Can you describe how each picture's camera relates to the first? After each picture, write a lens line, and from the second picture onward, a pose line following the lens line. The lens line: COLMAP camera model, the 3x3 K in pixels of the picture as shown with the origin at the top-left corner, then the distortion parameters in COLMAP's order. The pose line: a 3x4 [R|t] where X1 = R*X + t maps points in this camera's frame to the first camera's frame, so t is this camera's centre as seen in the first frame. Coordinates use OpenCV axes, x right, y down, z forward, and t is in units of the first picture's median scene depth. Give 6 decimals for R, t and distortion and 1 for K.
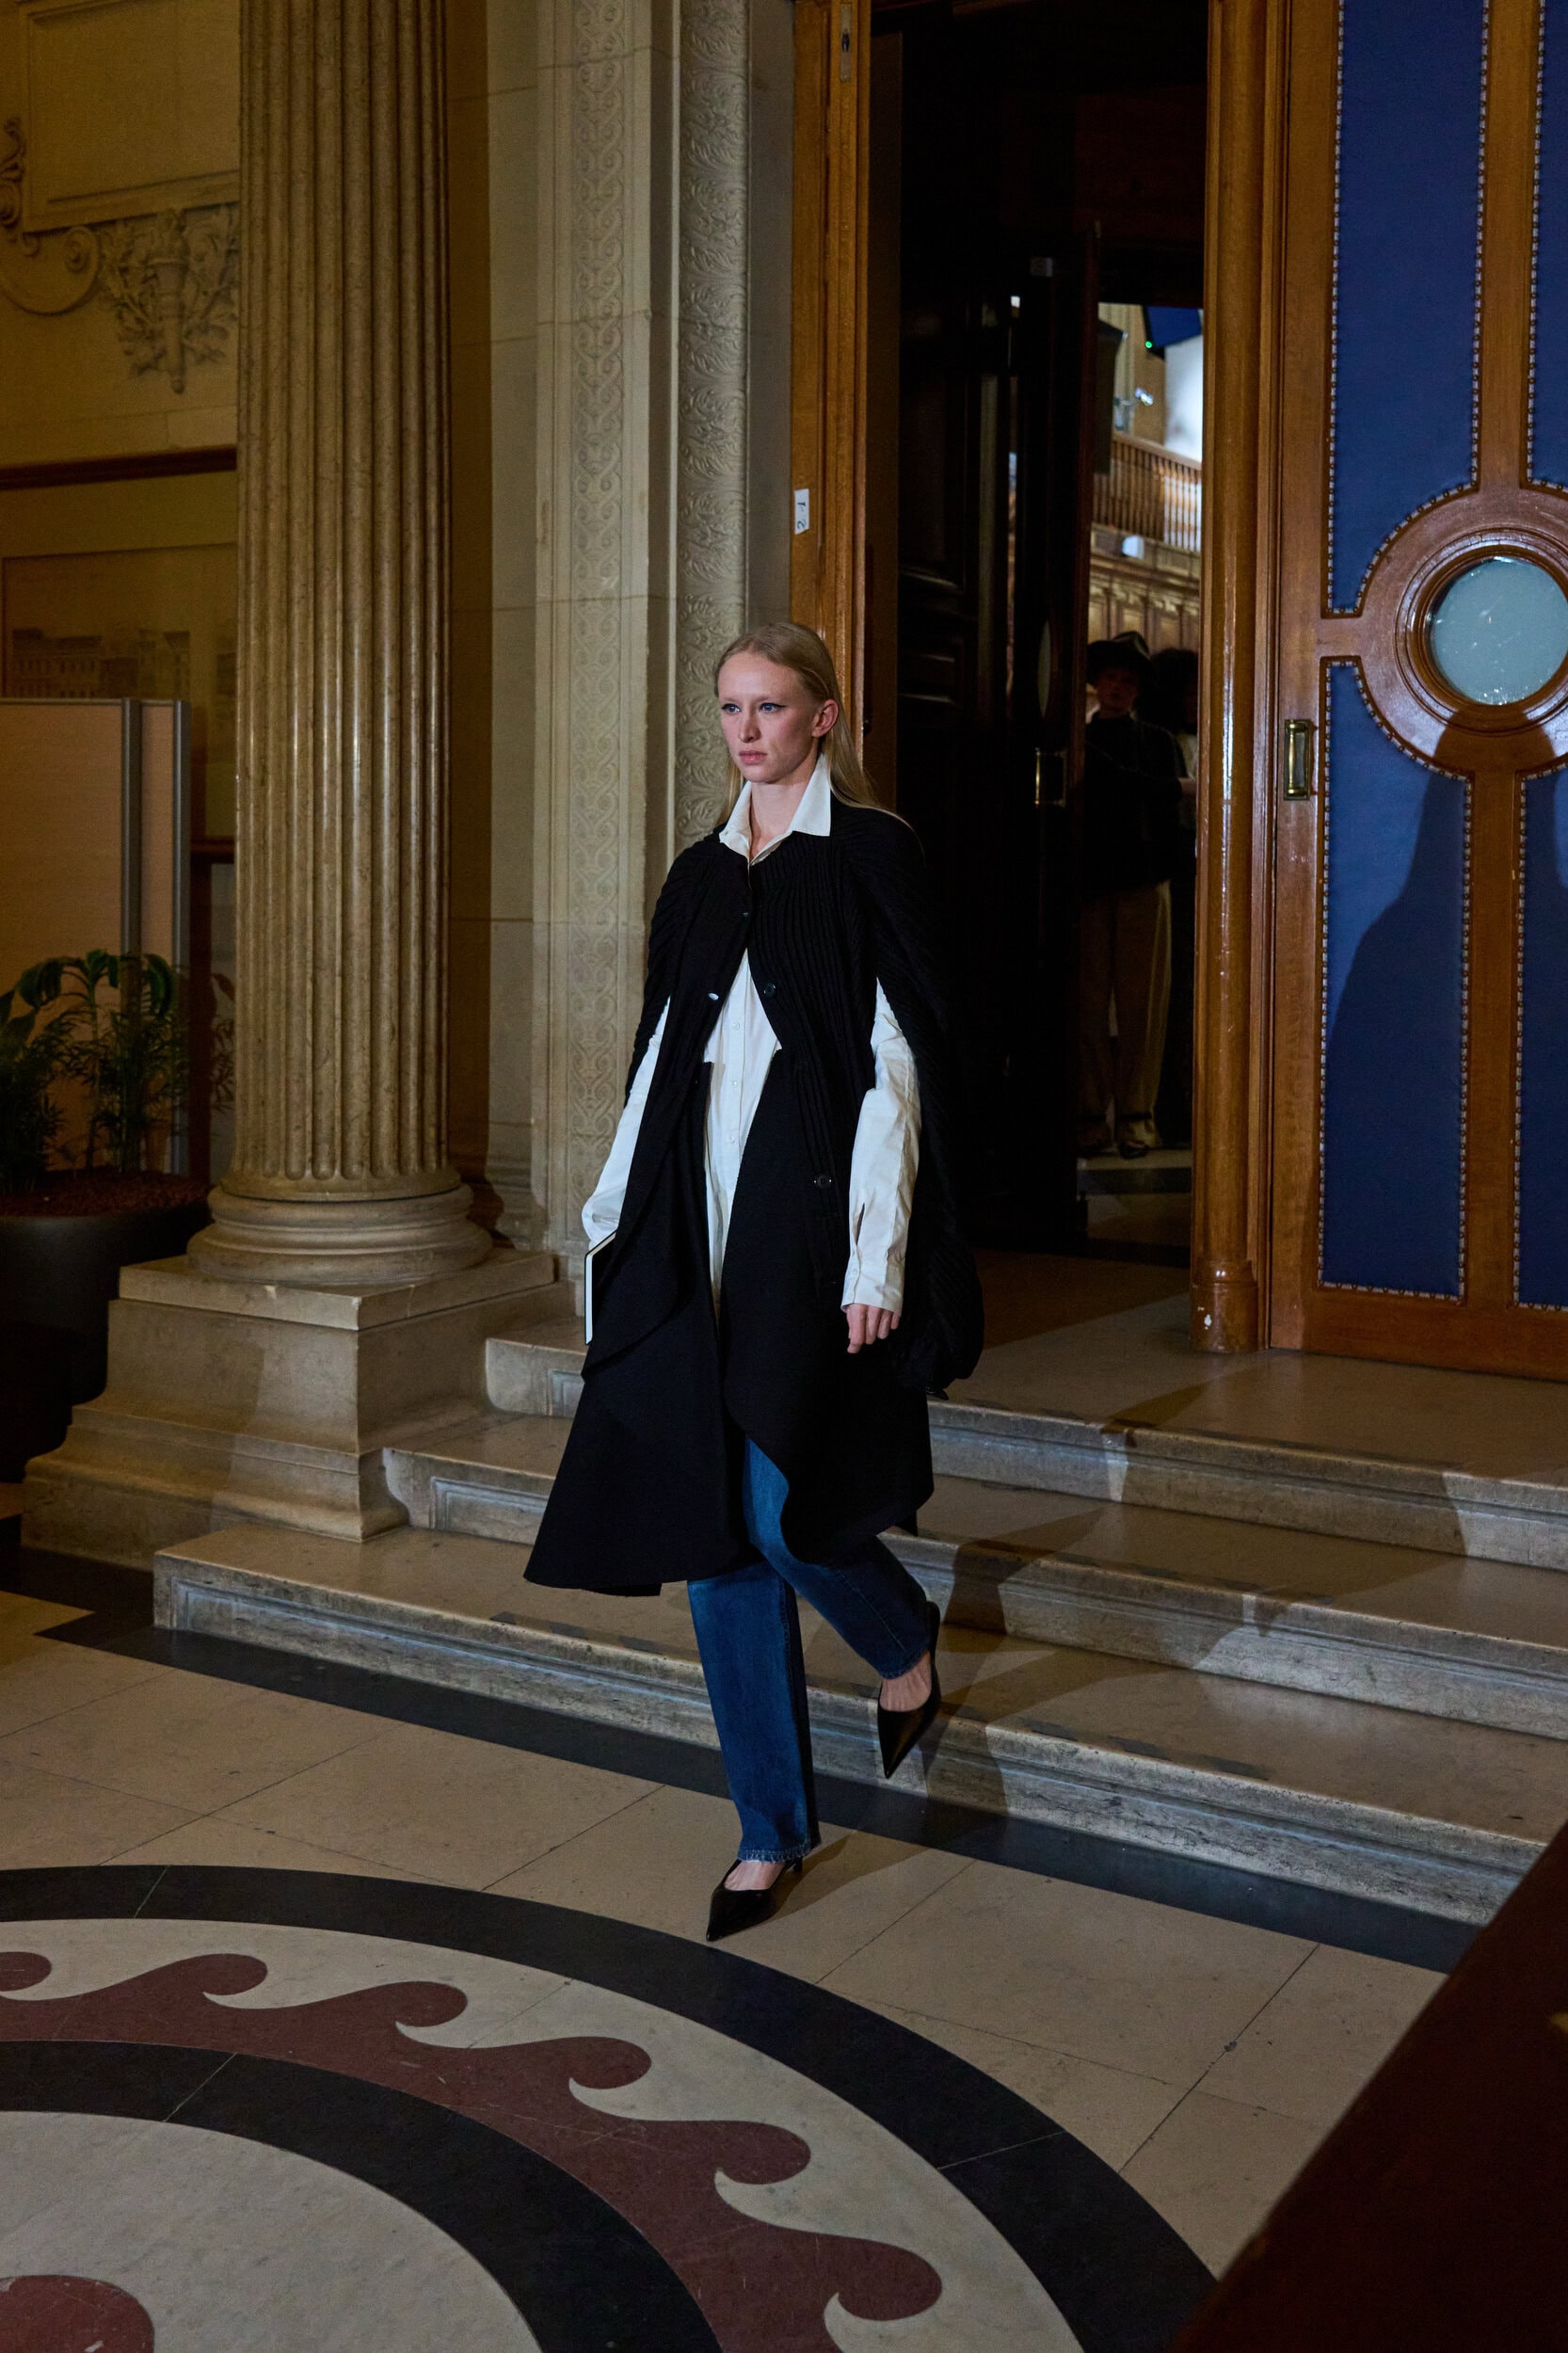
lens RADIAL K [[2767.4, 0, 873.6], [0, 2767.4, 900.6], [0, 0, 1]] dist [0.056707, 0.000000]
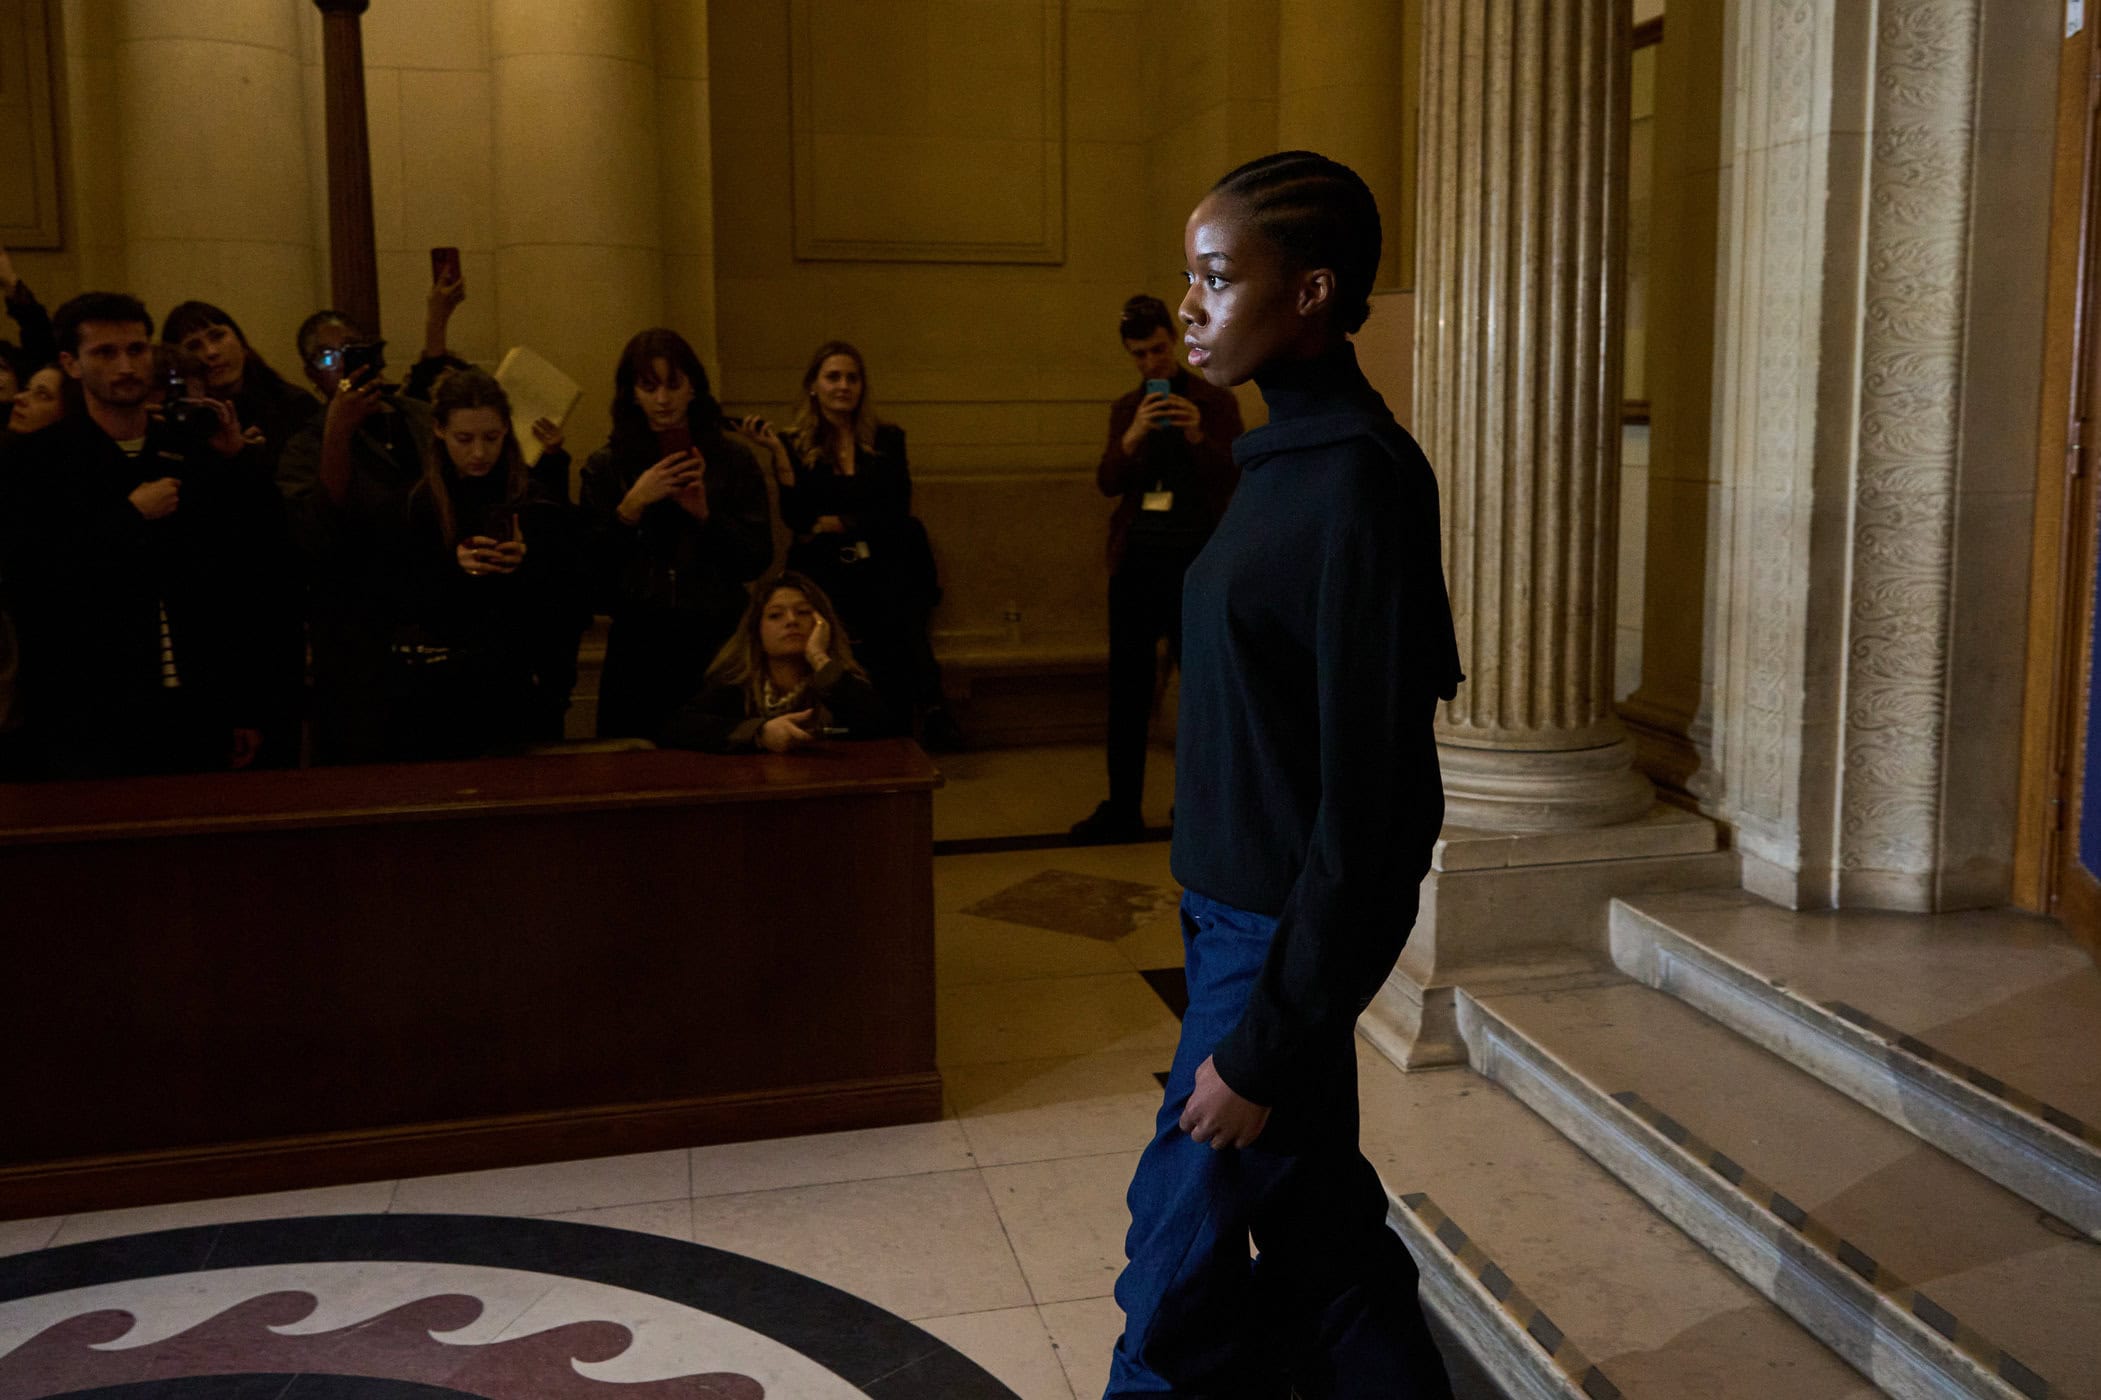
lens RADIAL K [[1777.8, 0, 1047.8], [0, 1777.8, 588.6], [0, 0, 1]] dist [0.007030, -0.005903]
pose [[0.649578, 0.066340, -0.757395, 0.215159], [-0.002602, 0.996374, 0.085040, -0.009757], [0.760290, -0.053269, 0.647396, 0.435507]]
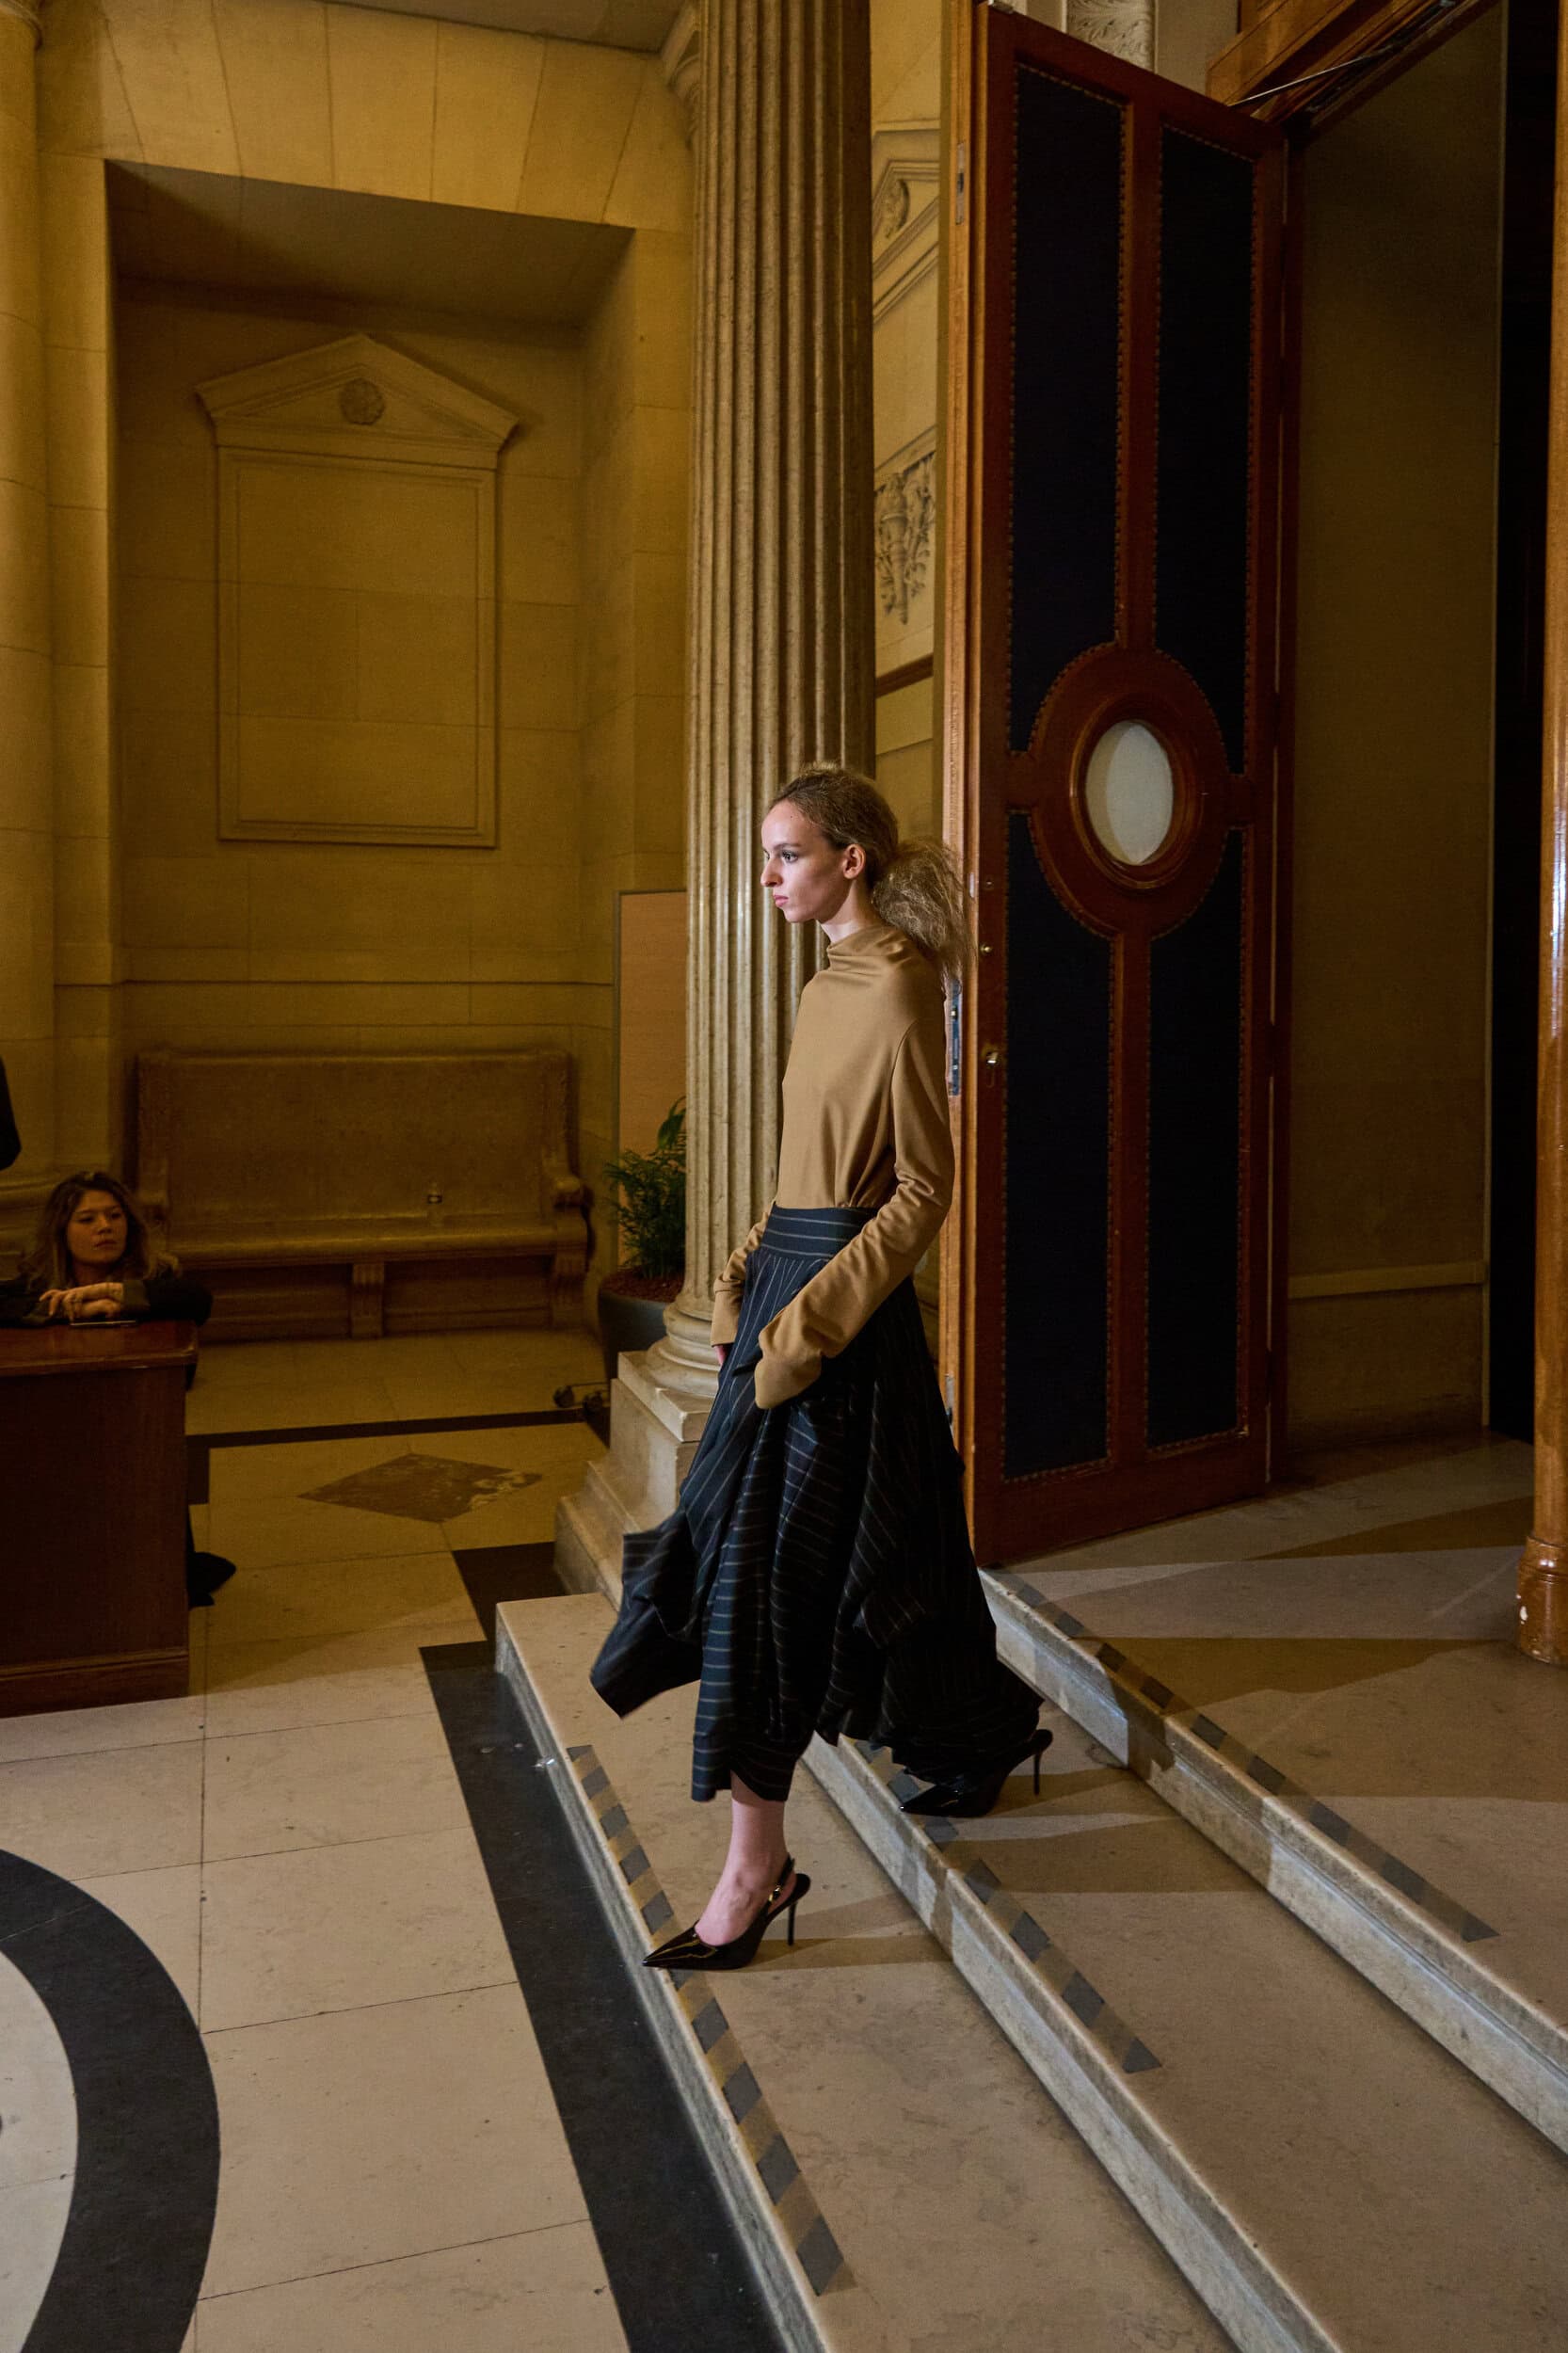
lens RADIAL K [[1973.1, 0, 889.2], [0, 1973.1, 985.3], [0, 0, 1]] dist [0.046588, -0.018214]
pose [[0.693913, 0.002466, -0.720055, 0.430282], [-0.012800, 0.999878, -0.008911, -0.022196], [0.719945, 0.015400, 0.693860, 0.486275]]
